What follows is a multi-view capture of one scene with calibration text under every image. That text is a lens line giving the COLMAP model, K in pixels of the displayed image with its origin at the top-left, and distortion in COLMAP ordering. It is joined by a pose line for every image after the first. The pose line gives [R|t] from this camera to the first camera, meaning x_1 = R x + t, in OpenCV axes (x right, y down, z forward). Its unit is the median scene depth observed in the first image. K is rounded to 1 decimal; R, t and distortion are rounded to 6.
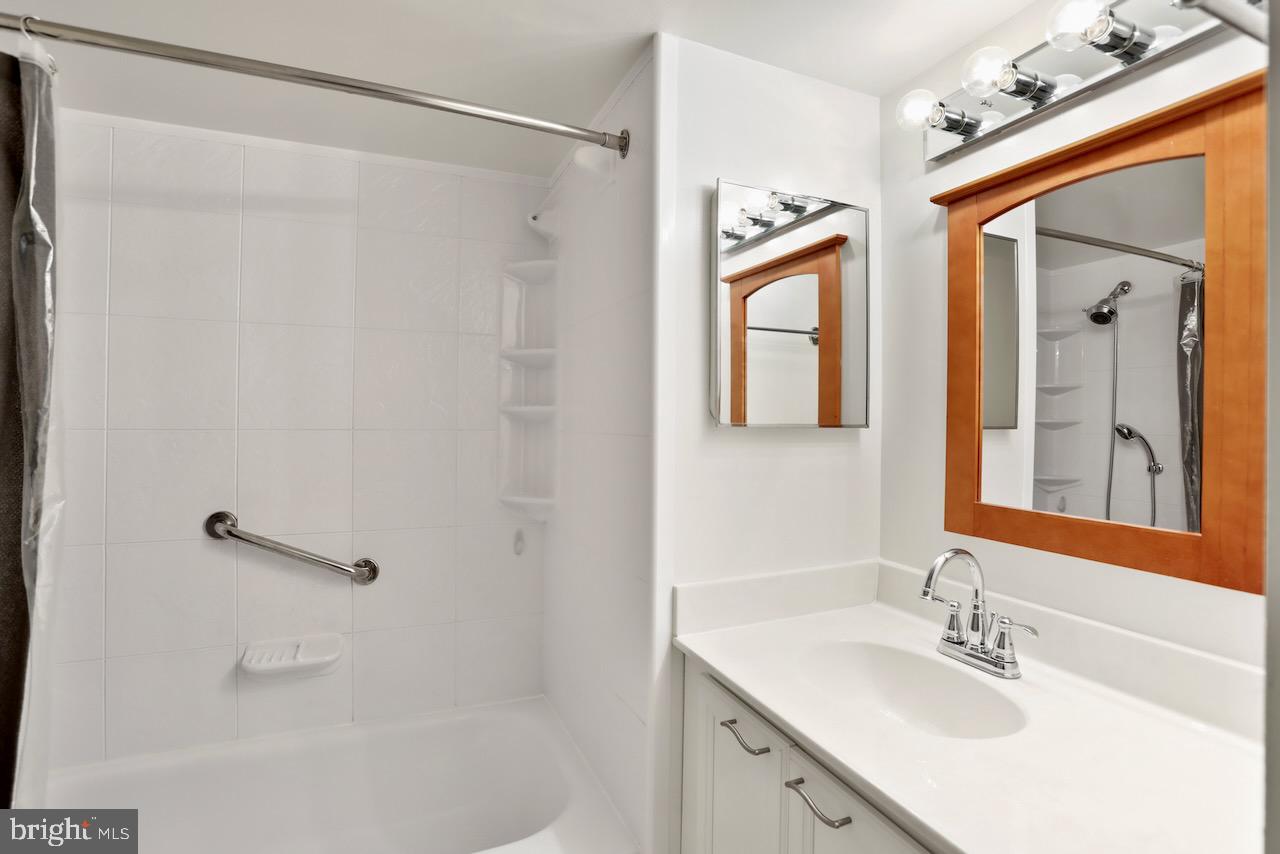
lens RADIAL K [[590.8, 0, 641.6], [0, 590.8, 419.0], [0, 0, 1]] dist [-0.056169, 0.014146]
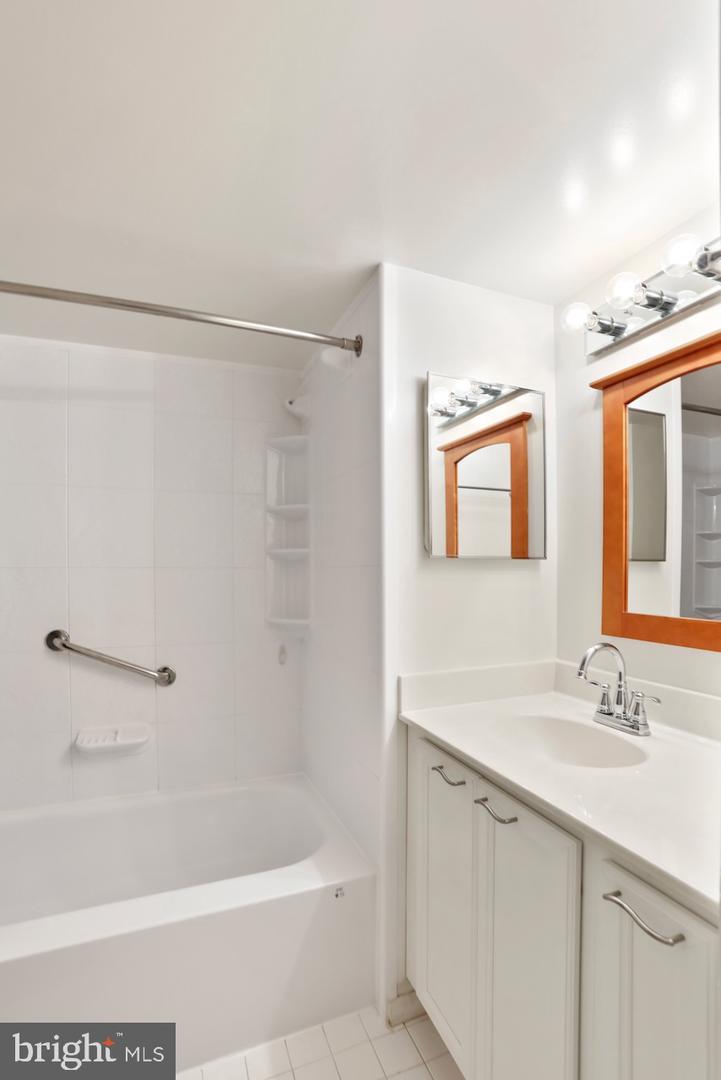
lens RADIAL K [[498.5, 0, 378.0], [0, 498.5, 580.4], [0, 0, 1]] dist [-0.056169, 0.014146]
pose [[0.999908, -0.012238, -0.005917, 0.013802], [0.012372, 0.999656, 0.023130, 0.031140], [0.005632, -0.023201, 0.999715, -0.116363]]
